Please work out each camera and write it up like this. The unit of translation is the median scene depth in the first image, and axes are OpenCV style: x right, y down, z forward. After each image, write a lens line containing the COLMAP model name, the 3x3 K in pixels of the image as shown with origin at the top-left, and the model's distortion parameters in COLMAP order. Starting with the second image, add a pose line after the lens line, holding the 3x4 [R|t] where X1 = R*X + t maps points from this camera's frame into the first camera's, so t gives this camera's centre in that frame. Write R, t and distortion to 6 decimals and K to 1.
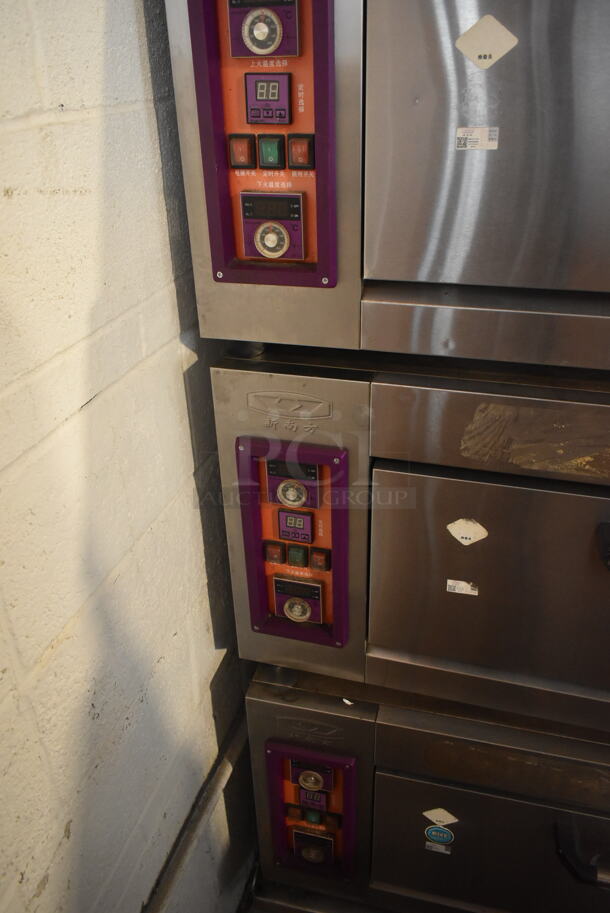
lens RADIAL K [[714.5, 0, 305.0], [0, 714.5, 456.5], [0, 0, 1]] dist [-0.002753, 0.000905]
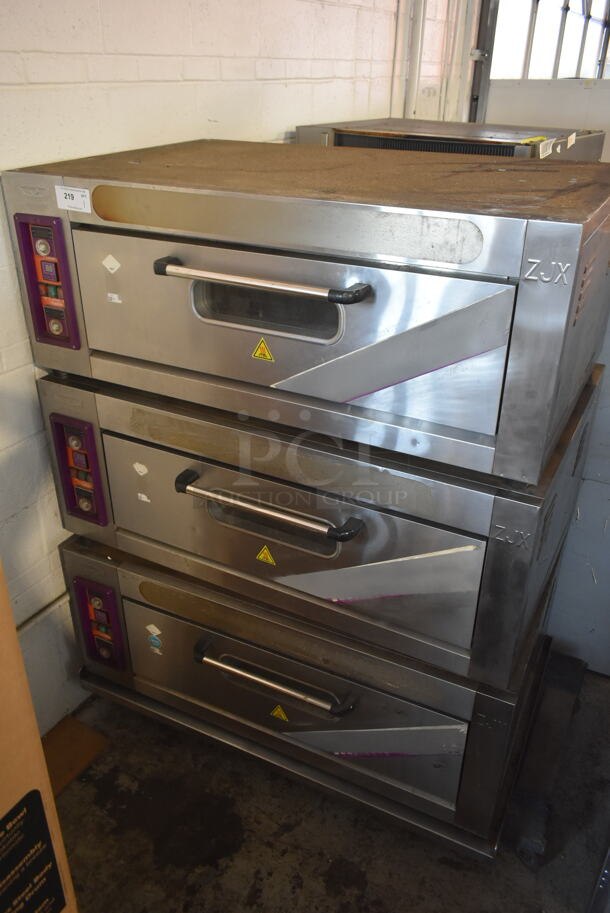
lens RADIAL K [[714.5, 0, 305.0], [0, 714.5, 456.5], [0, 0, 1]] dist [-0.002753, 0.000905]
pose [[0.978924, 0.125619, -0.161020, 0.994417], [-0.129068, 0.991574, -0.011099, 0.028326], [0.158269, 0.031647, 0.986889, -0.966579]]
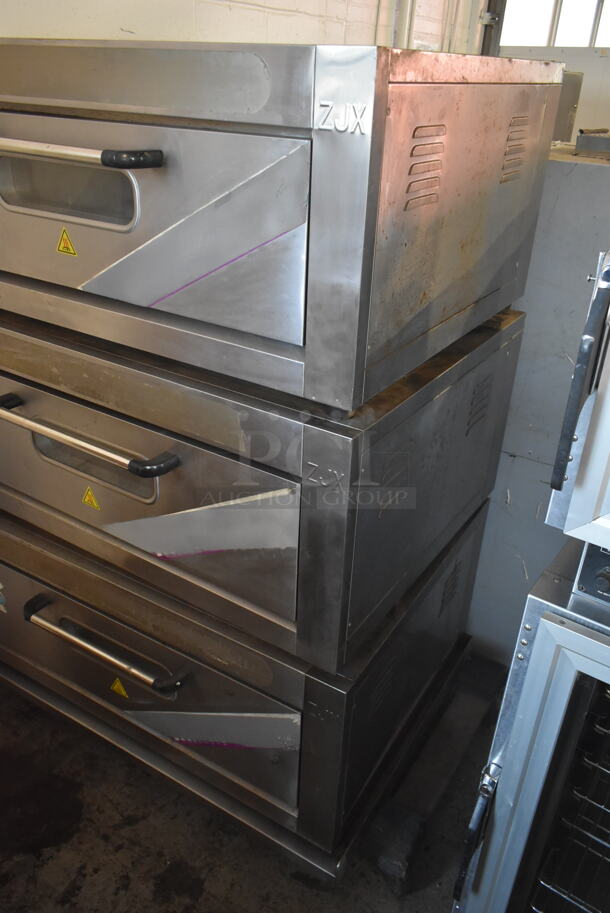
lens RADIAL K [[720.0, 0, 305.0], [0, 720.0, 456.5], [0, 0, 1]] dist [-0.010577, 0.004519]
pose [[0.957379, 0.191379, -0.216332, 1.433125], [-0.198178, 0.980115, -0.009973, 0.109184], [0.210122, 0.052420, 0.976269, -0.600303]]
